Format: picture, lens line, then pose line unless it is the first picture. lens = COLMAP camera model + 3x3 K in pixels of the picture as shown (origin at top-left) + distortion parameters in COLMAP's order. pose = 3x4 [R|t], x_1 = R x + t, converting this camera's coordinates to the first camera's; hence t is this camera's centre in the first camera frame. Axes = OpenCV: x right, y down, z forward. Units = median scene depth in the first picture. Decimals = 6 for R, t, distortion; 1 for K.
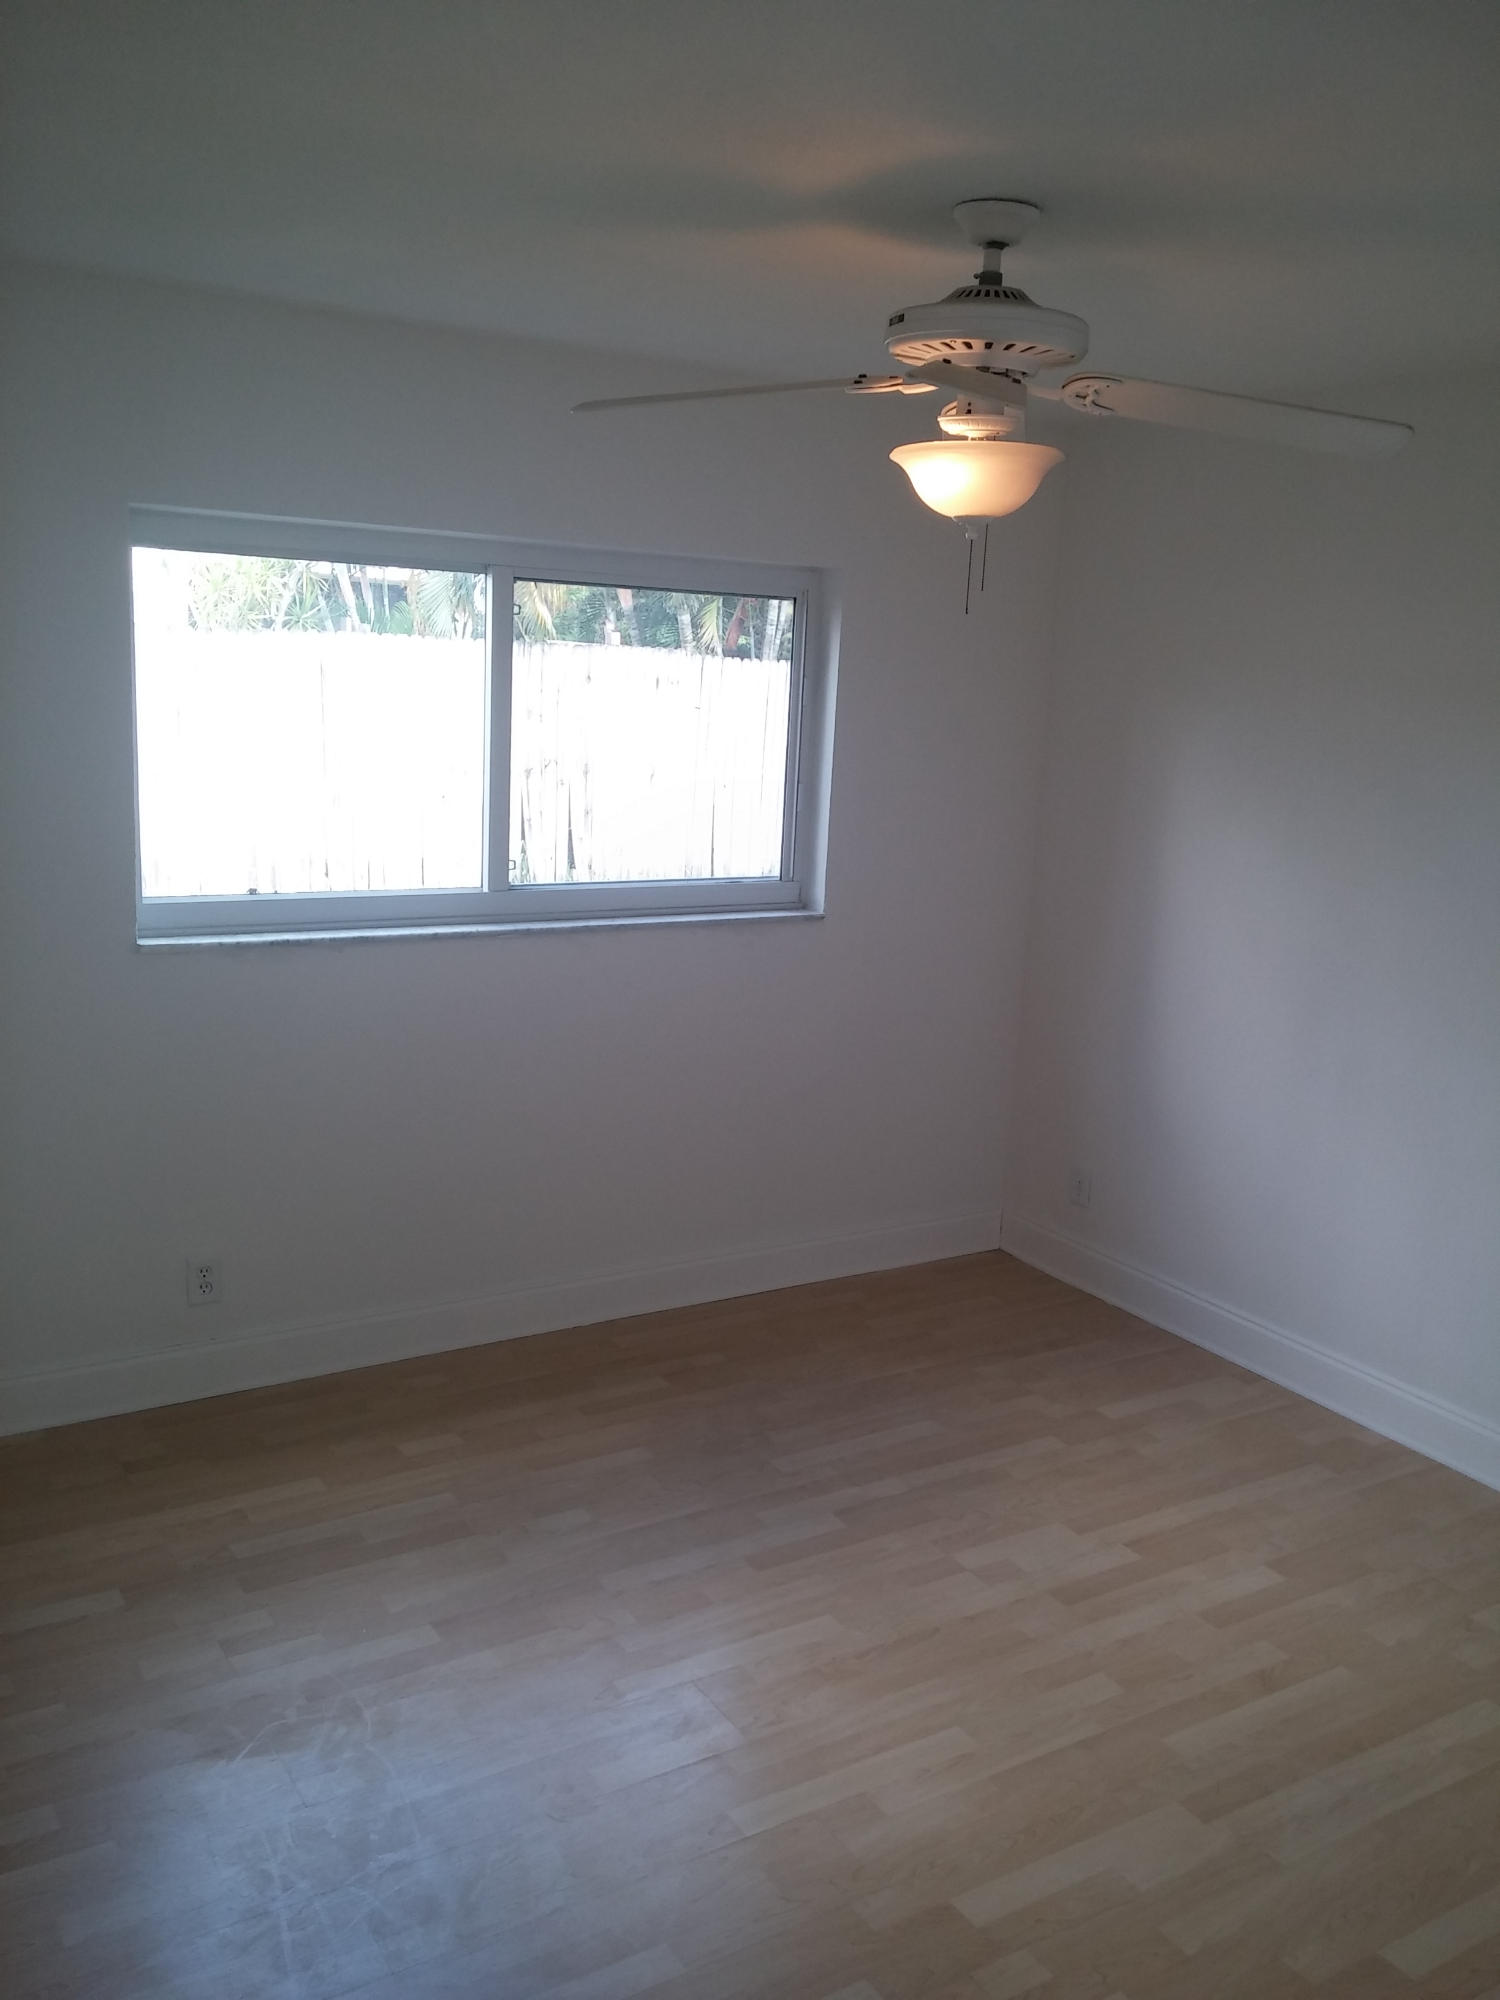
lens RADIAL K [[1716.2, 0, 763.8], [0, 1716.2, 1003.4], [0, 0, 1]] dist [0.097642, -0.124224]
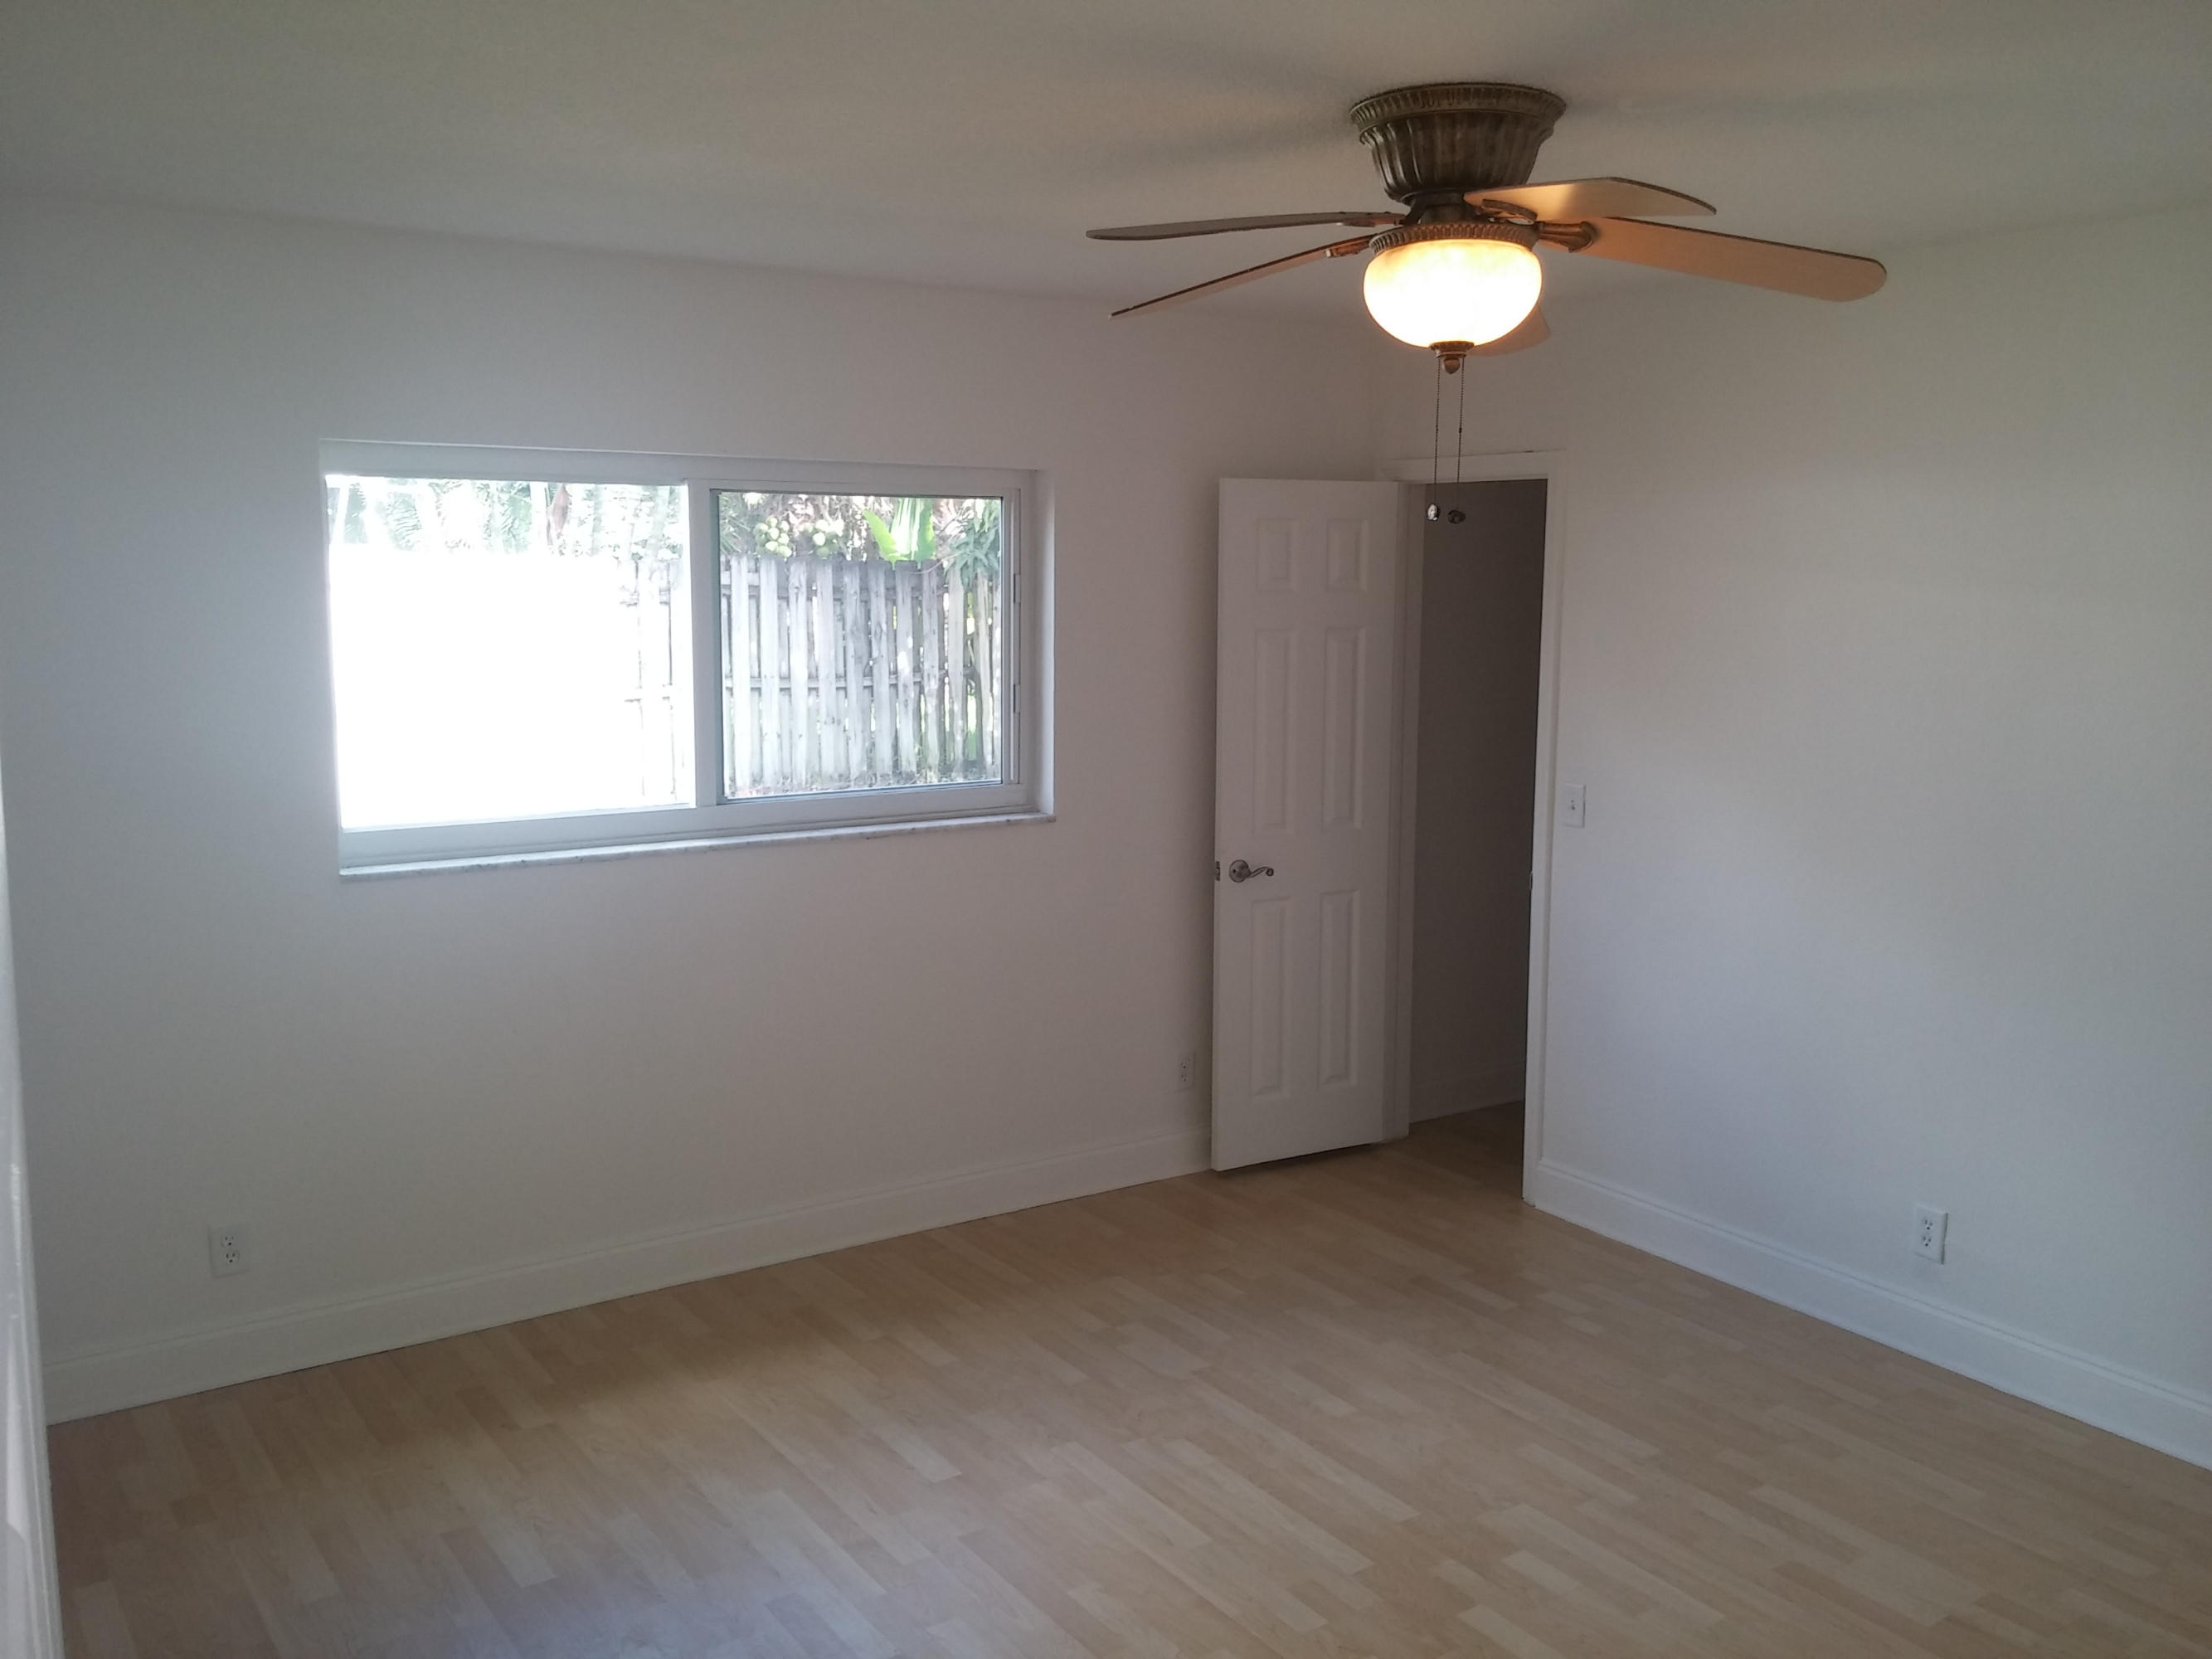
lens RADIAL K [[1681.0, 0, 1105.9], [0, 1681.0, 782.0], [0, 0, 1]] dist [-0.001236, -0.002030]
pose [[0.999041, -0.037253, -0.023005, 0.095738], [0.035637, 0.997113, -0.067055, -0.006807], [0.025437, 0.066171, 0.997484, 0.052909]]
